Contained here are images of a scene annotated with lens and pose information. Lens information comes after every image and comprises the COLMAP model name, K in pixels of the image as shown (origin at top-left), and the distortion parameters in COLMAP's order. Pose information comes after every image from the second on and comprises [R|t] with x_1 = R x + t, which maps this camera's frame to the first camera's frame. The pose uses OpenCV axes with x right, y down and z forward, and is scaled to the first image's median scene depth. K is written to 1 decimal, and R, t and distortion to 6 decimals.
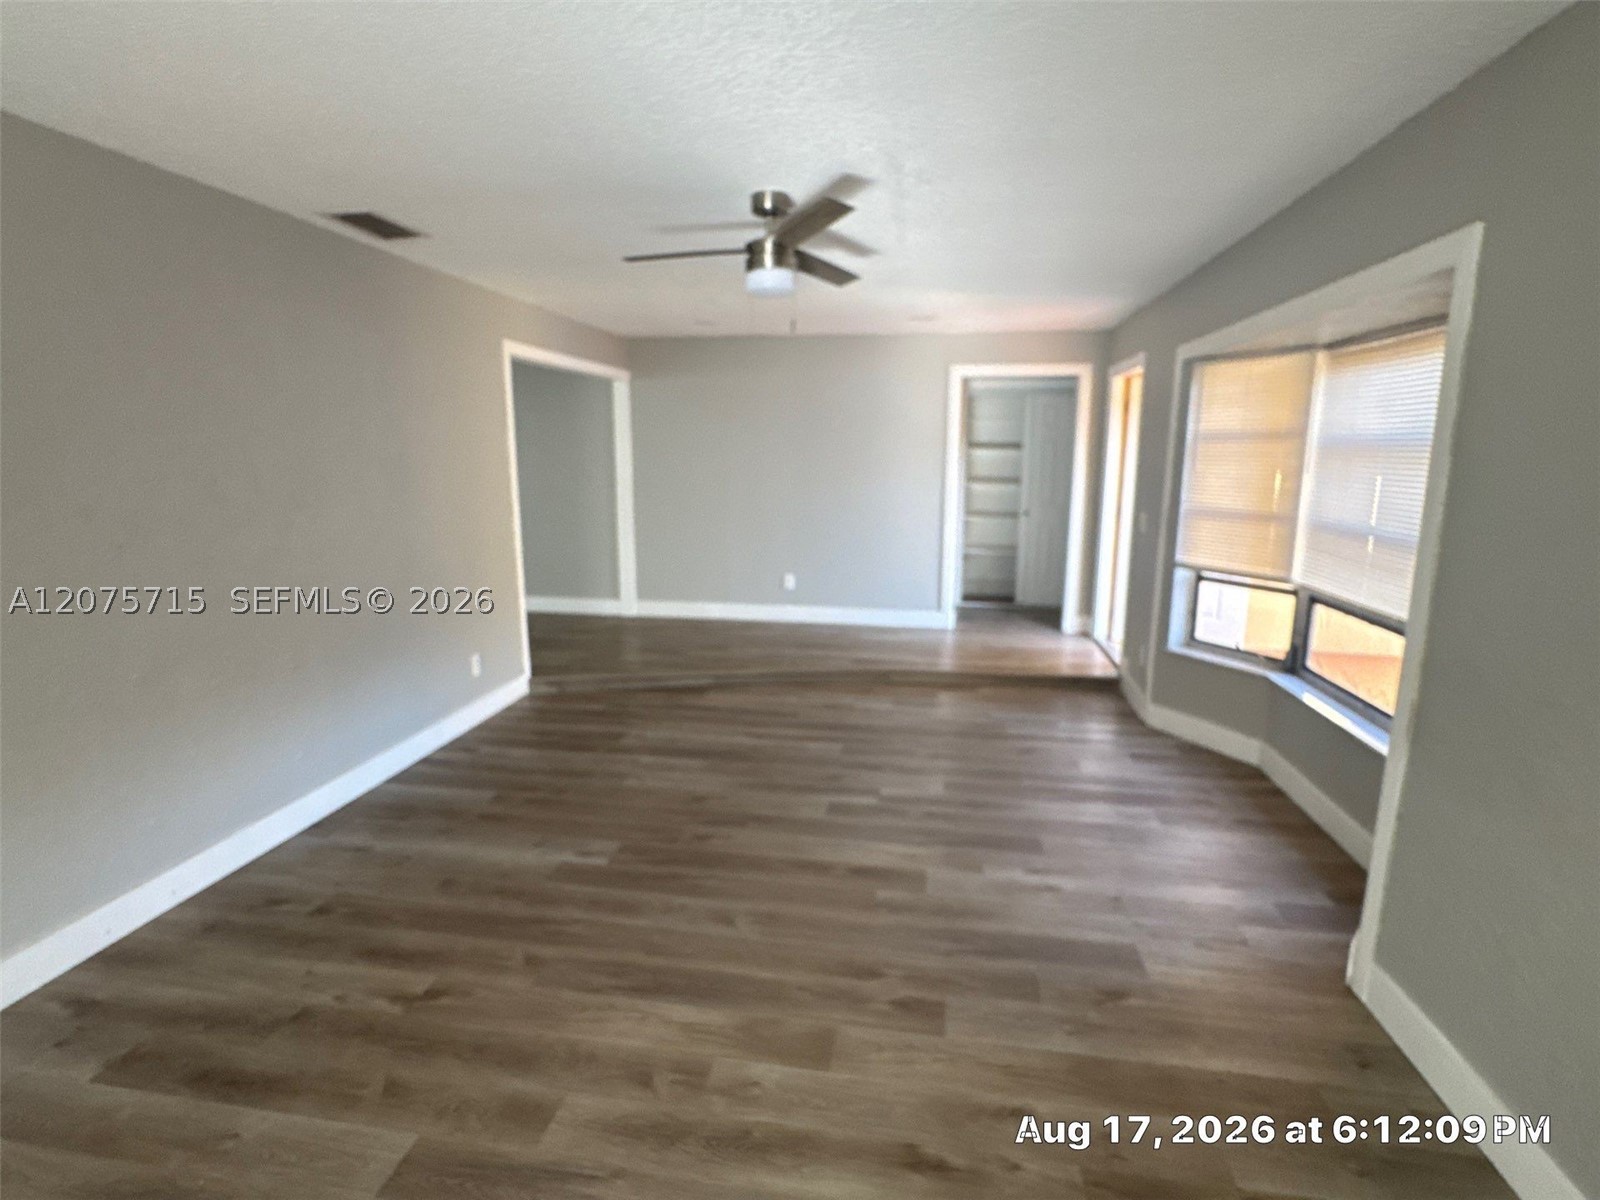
lens RADIAL K [[794.7, 0, 800.0], [0, 794.7, 600.0], [0, 0, 1]] dist [-0.047297, -0.000137]
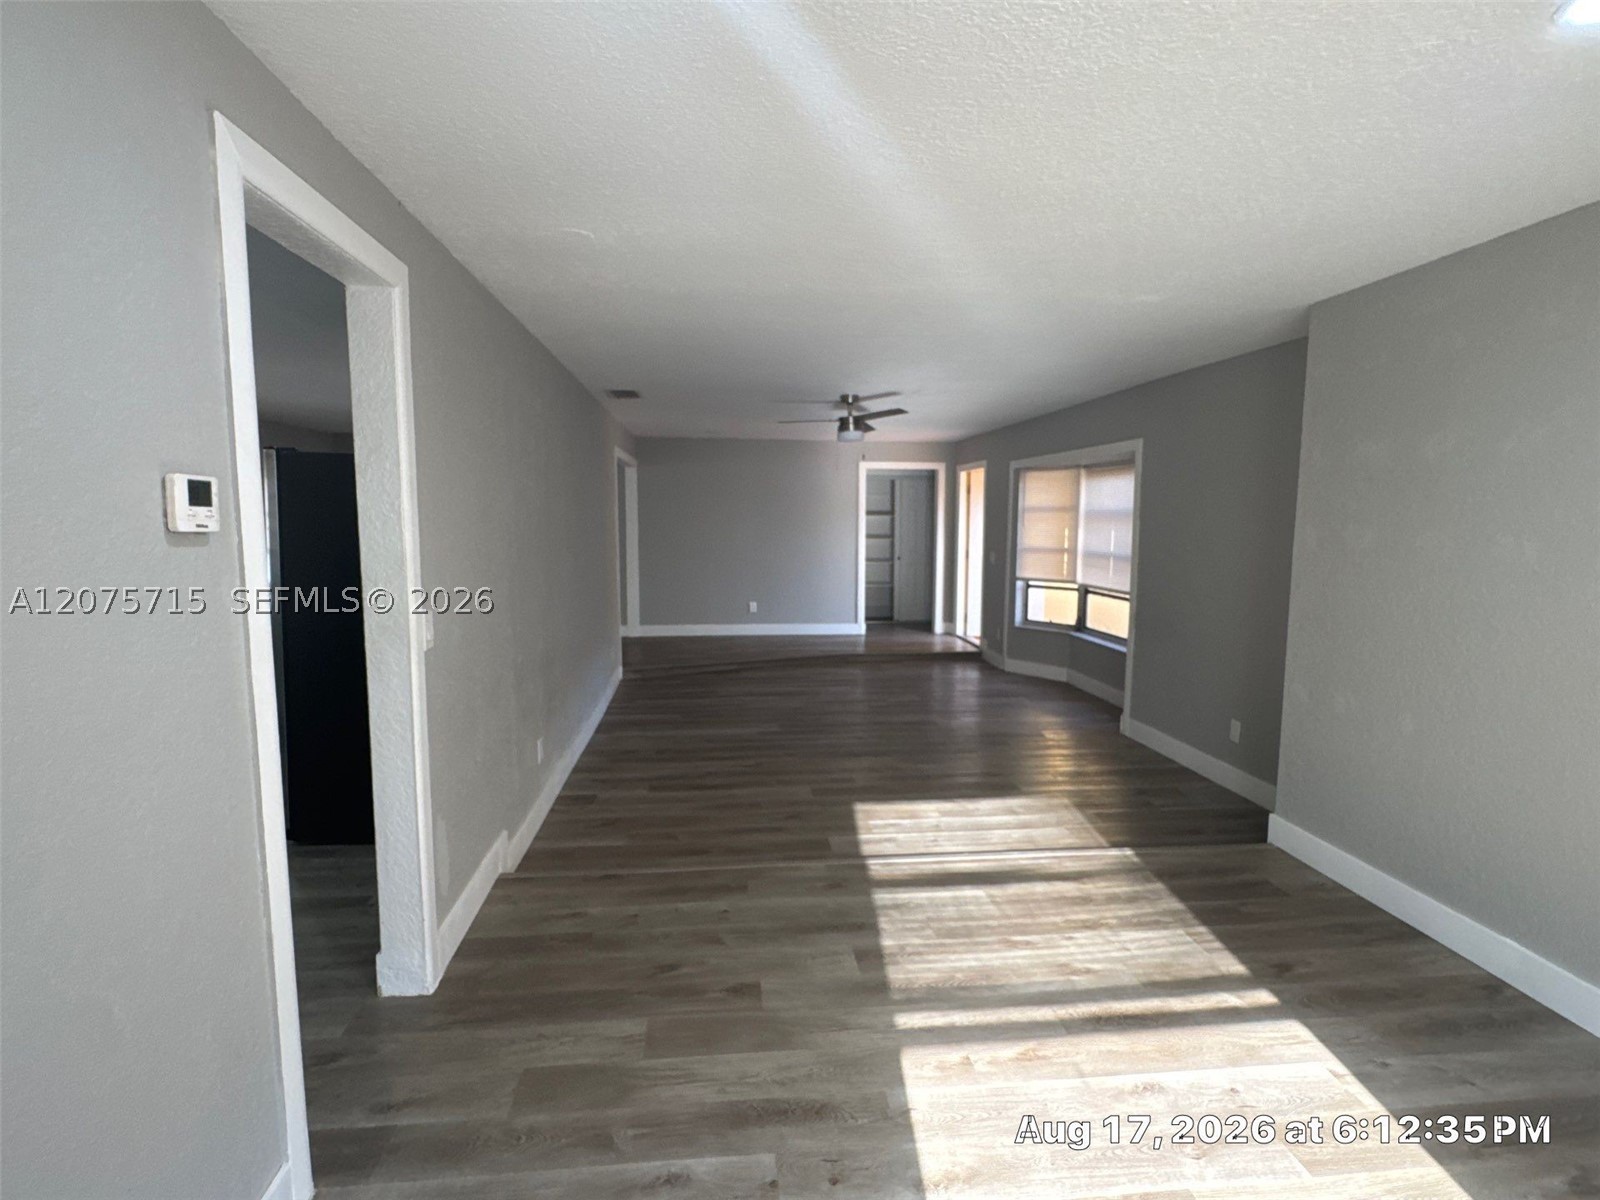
lens RADIAL K [[794.7, 0, 800.0], [0, 794.7, 600.0], [0, 0, 1]] dist [-0.047297, -0.000137]
pose [[0.963758, -0.026846, 0.265425, -0.526354], [0.048129, 0.996095, -0.074010, 0.123823], [-0.262402, 0.084103, 0.961287, -0.670591]]
